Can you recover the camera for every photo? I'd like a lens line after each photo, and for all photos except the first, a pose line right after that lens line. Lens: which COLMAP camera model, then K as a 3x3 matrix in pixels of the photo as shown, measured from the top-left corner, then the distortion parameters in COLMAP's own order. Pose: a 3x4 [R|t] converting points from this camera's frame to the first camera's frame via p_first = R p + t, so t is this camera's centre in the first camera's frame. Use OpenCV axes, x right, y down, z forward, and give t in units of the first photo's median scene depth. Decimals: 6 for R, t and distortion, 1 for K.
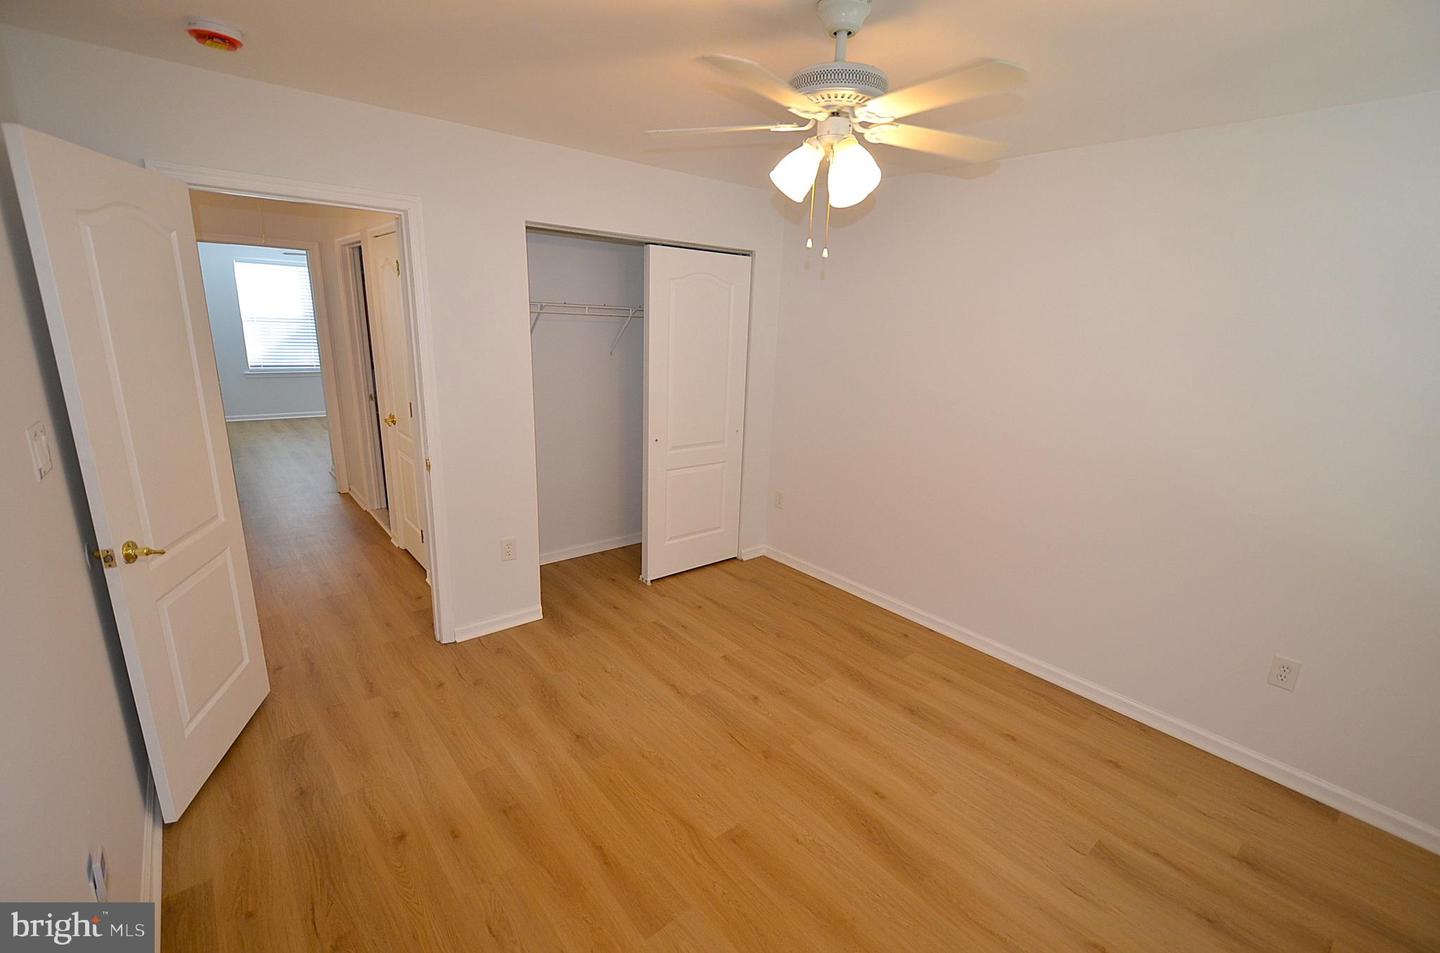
lens RADIAL K [[623.1, 0, 726.8], [0, 623.1, 480.8], [0, 0, 1]] dist [-0.003734, -0.000904]
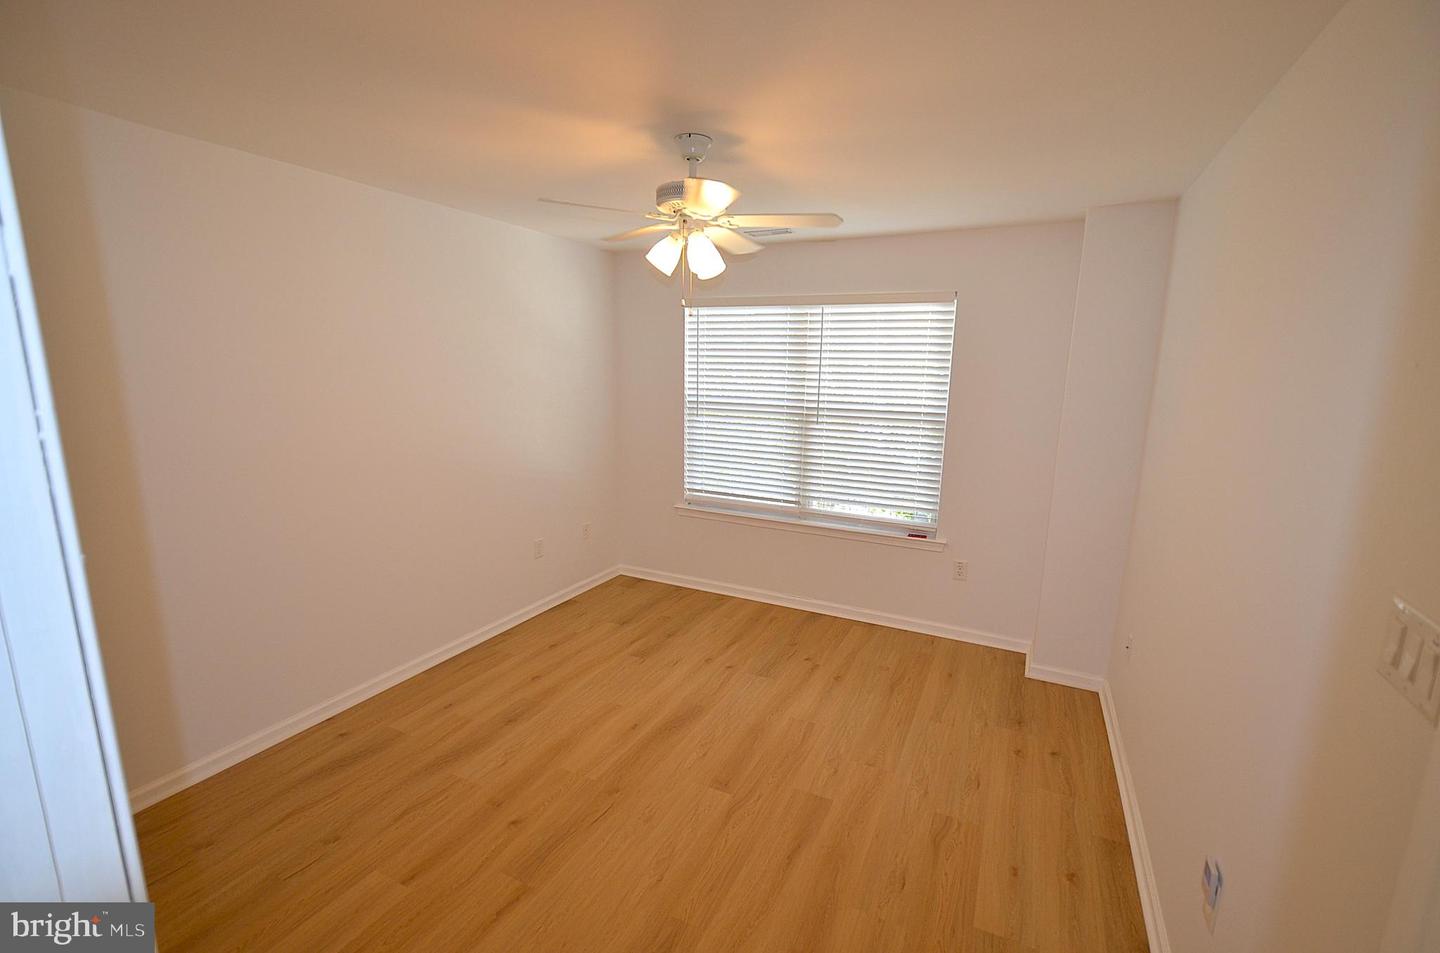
lens RADIAL K [[623.1, 0, 726.9], [0, 623.1, 477.5], [0, 0, 1]] dist [-0.003734, -0.000904]
pose [[-0.408541, -0.210604, 0.888110, -0.701684], [0.194528, 0.930570, 0.310158, -0.268537], [-0.891770, 0.299474, -0.339208, 0.910970]]
